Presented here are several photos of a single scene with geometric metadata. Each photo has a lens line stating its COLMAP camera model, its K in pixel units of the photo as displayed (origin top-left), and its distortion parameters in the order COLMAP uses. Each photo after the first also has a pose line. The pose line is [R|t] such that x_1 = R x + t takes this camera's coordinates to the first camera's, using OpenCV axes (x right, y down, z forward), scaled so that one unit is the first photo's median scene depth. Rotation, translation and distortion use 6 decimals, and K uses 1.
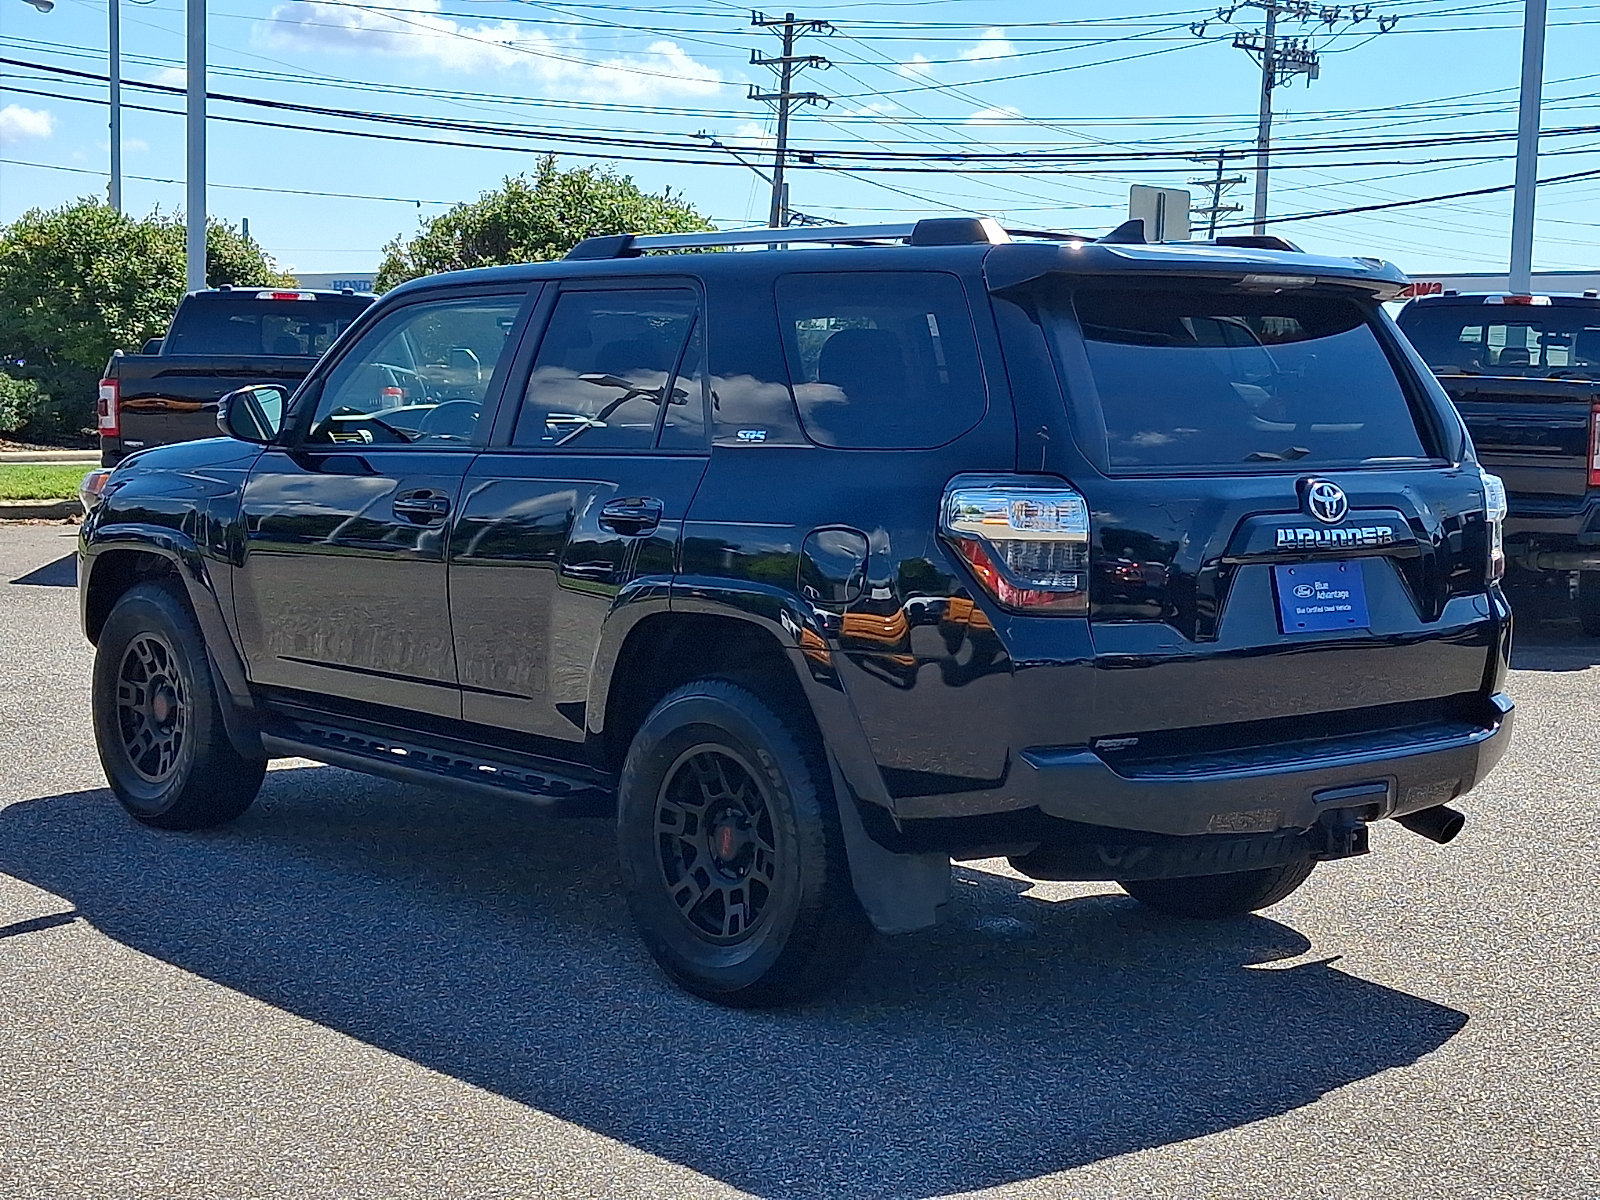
lens RADIAL K [[2532.6, 0, 808.6], [0, 2532.6, 617.5], [0, 0, 1]] dist [0.120444, 0.000000]
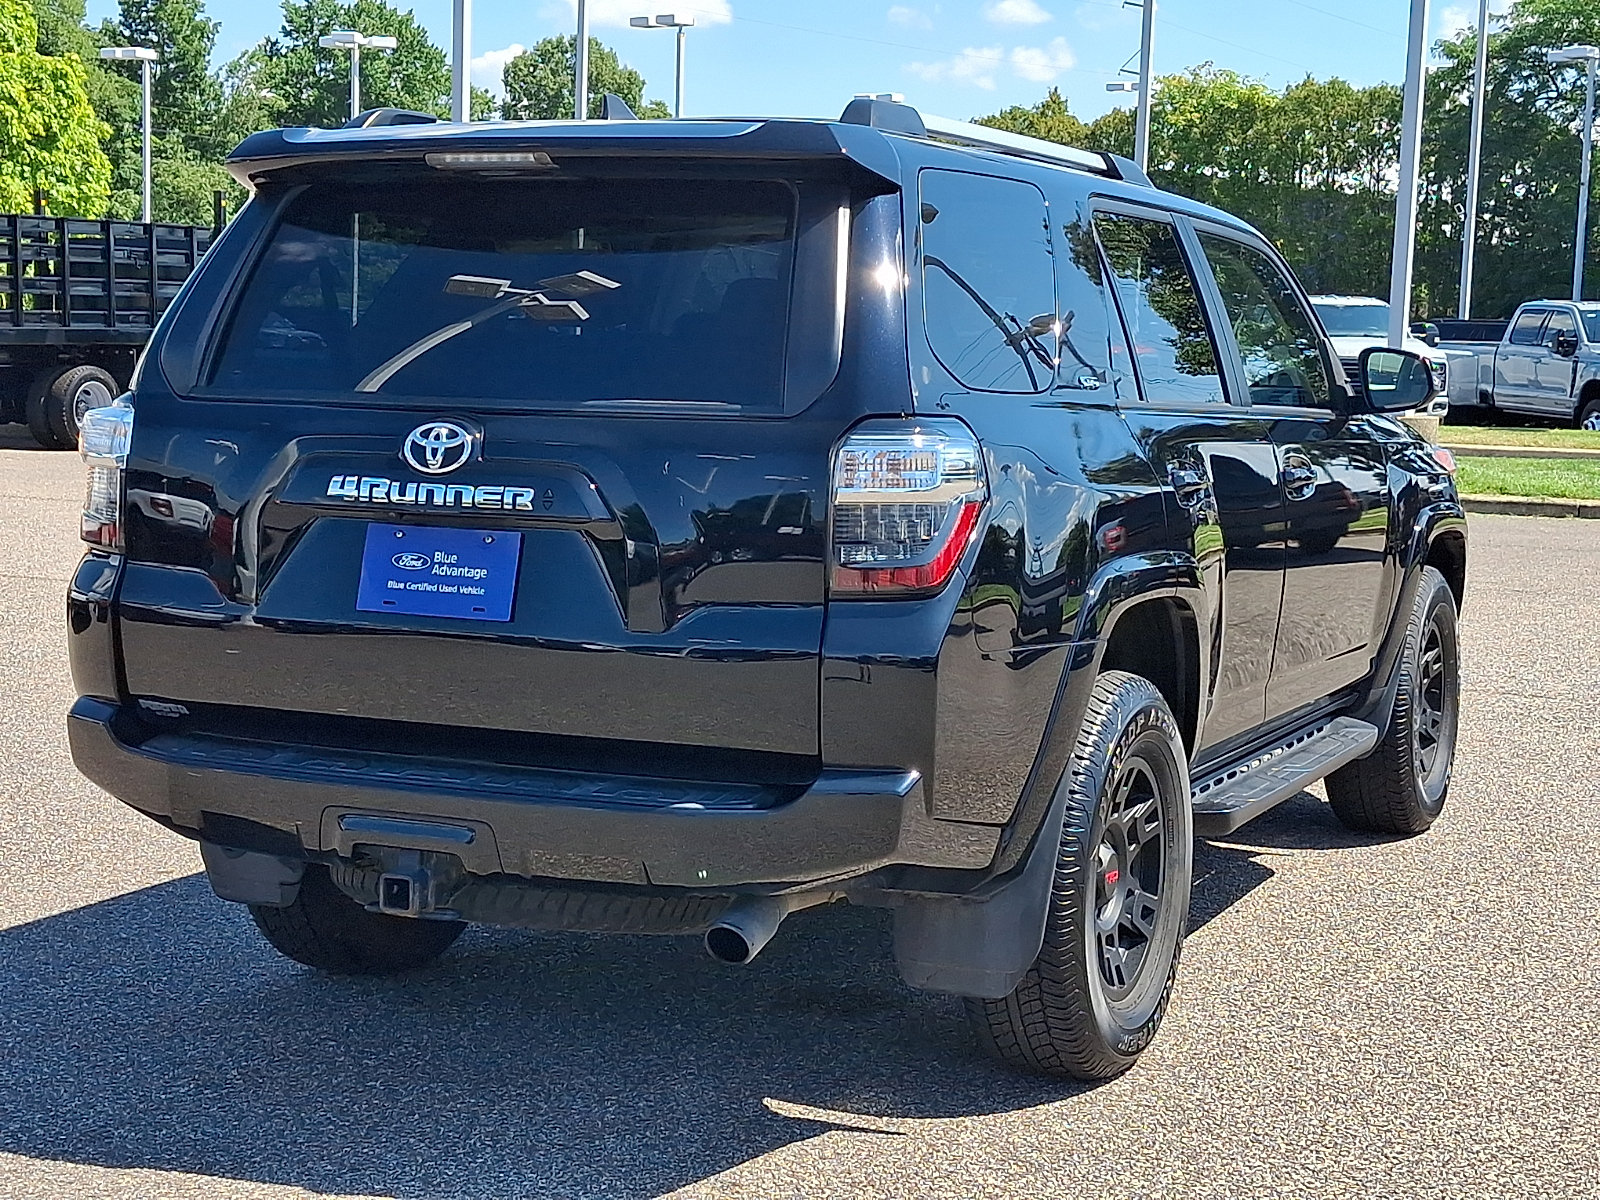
lens RADIAL K [[2532.6, 0, 812.7], [0, 2532.6, 584.5], [0, 0, 1]] dist [0.120444, 0.000000]
pose [[0.422021, 0.078708, -0.903163, 0.876081], [-0.103584, 0.993886, 0.038212, -0.042158], [0.900649, 0.077427, 0.427594, 0.726766]]
